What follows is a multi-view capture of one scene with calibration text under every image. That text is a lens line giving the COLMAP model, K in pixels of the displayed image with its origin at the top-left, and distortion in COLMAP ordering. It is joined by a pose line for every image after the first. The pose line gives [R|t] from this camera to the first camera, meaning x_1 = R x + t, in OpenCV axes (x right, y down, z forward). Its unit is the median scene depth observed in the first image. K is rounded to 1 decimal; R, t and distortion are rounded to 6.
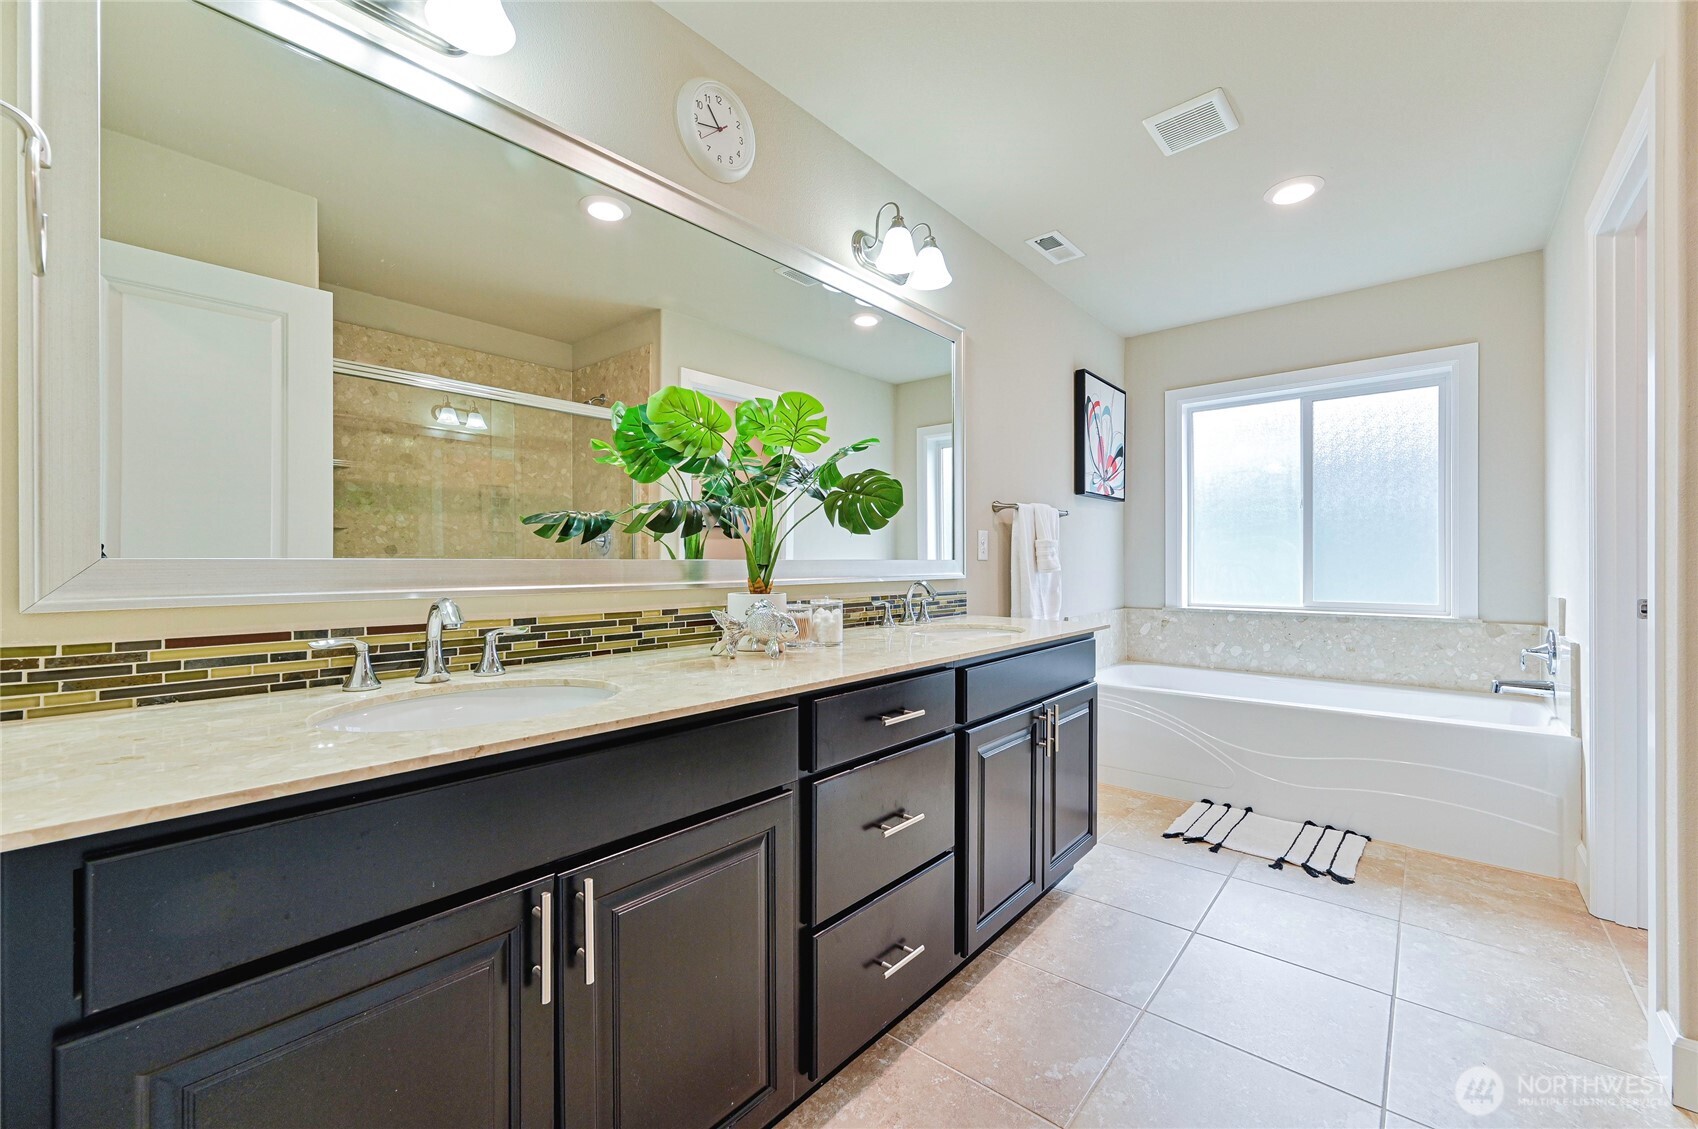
lens RADIAL K [[668.1, 0, 851.6], [0, 668.1, 563.6], [0, 0, 1]] dist [-0.000084, 0.000049]
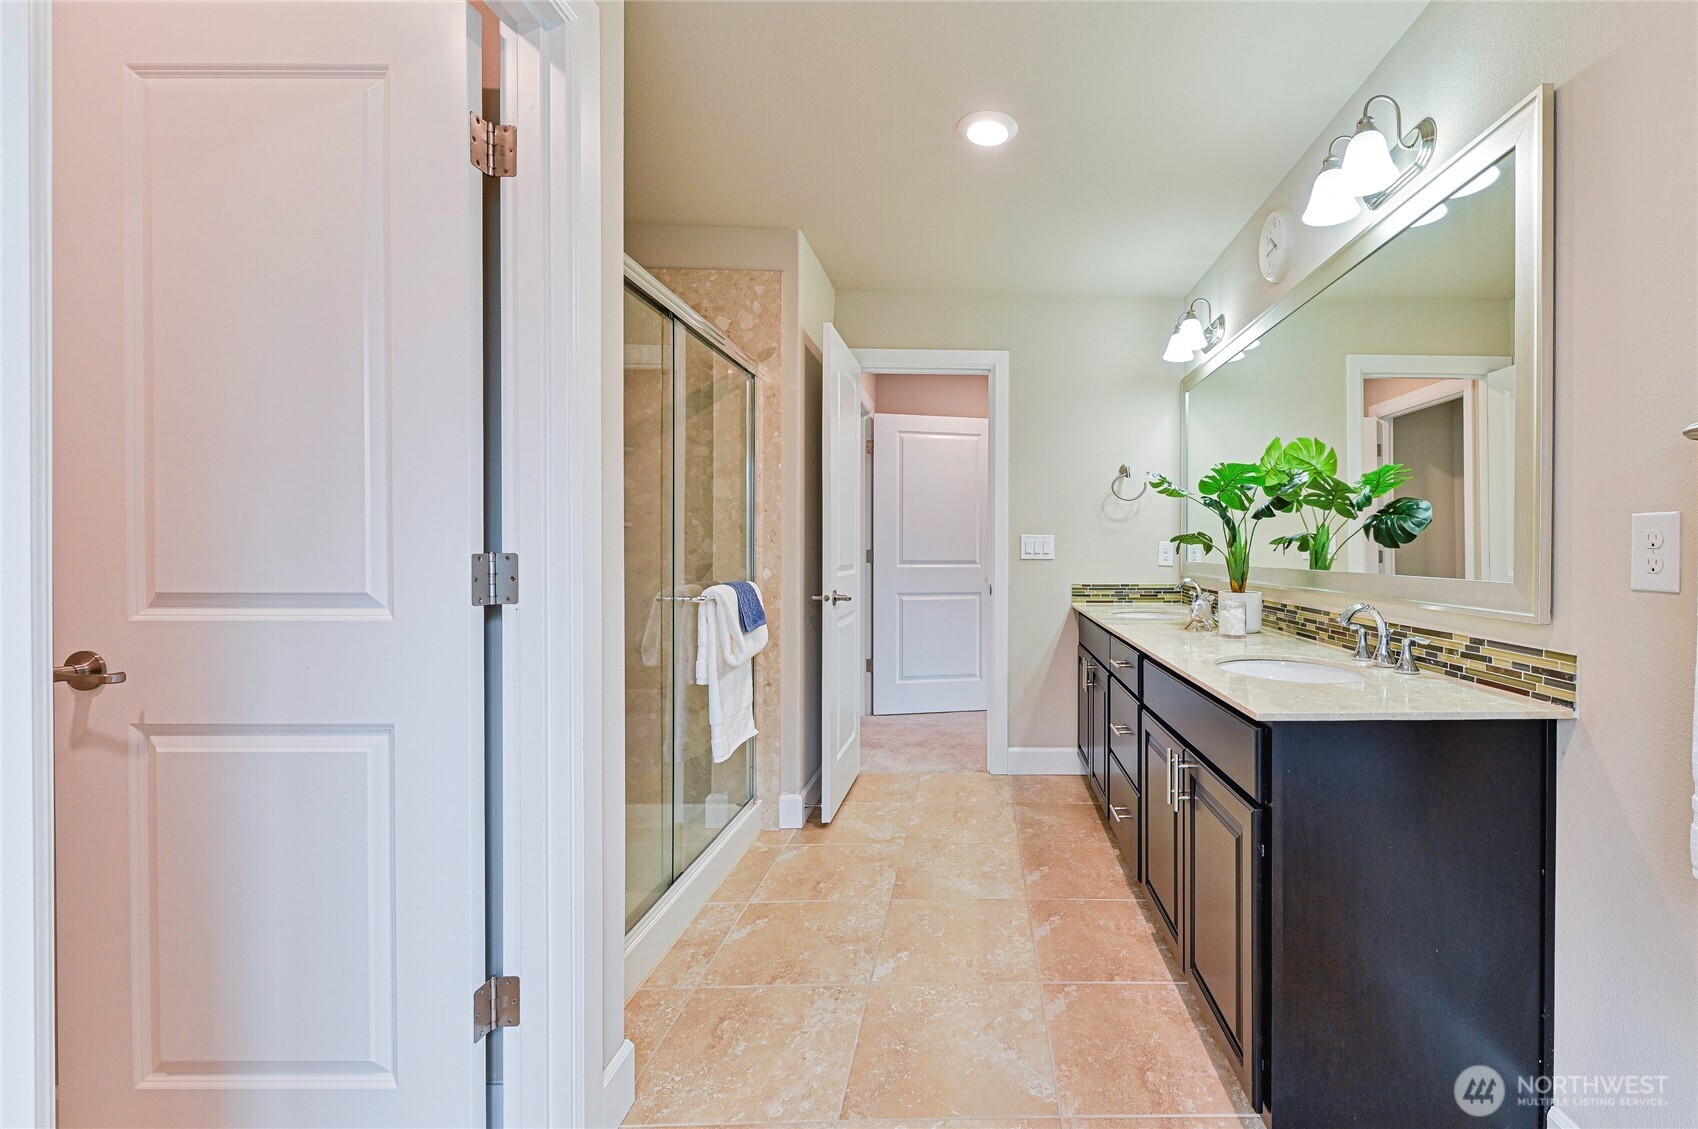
lens RADIAL K [[668.1, 0, 851.6], [0, 668.1, 563.6], [0, 0, 1]] dist [-0.000084, 0.000049]
pose [[-0.866625, -0.059366, -0.495415, 1.132276], [-0.083700, 0.996124, 0.027051, 0.008586], [0.491889, 0.064909, -0.868235, 1.562771]]
